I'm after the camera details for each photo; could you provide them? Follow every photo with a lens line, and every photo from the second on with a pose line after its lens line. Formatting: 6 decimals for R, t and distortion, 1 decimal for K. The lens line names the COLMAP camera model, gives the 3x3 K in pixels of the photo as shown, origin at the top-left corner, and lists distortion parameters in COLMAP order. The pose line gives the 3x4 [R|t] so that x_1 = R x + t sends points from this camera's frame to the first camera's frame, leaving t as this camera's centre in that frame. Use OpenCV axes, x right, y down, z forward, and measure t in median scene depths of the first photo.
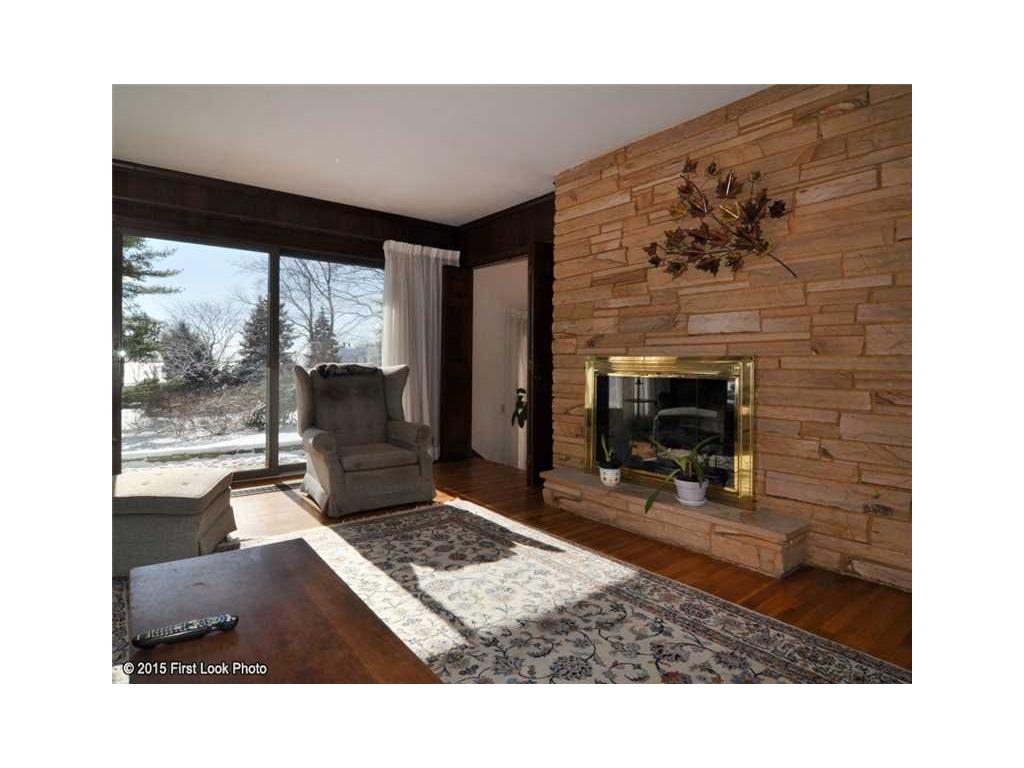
lens RADIAL K [[534.9, 0, 511.4], [0, 534.9, 375.5], [0, 0, 1]] dist [-0.016502, -0.000102]
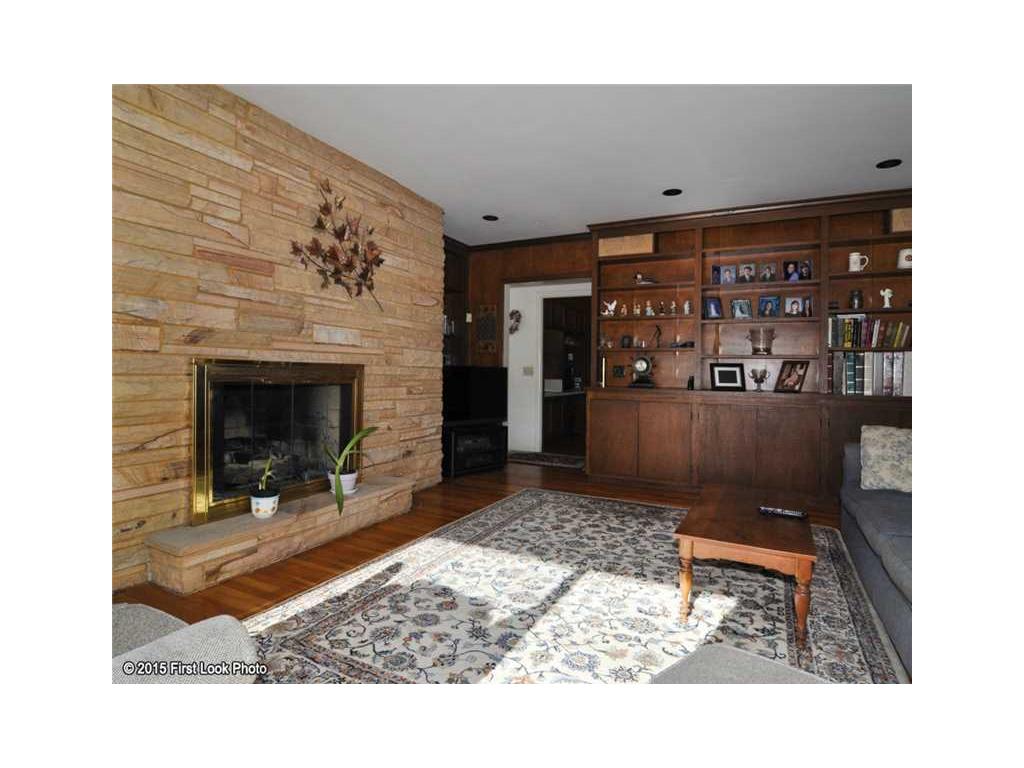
lens RADIAL K [[496.0, 0, 510.7], [0, 496.0, 380.8], [0, 0, 1]] dist [-0.020486, -0.000300]
pose [[-0.437291, -0.027625, 0.898896, -0.833516], [-0.002114, 0.999557, 0.029690, -0.035347], [-0.899317, 0.011082, -0.437156, 1.254072]]
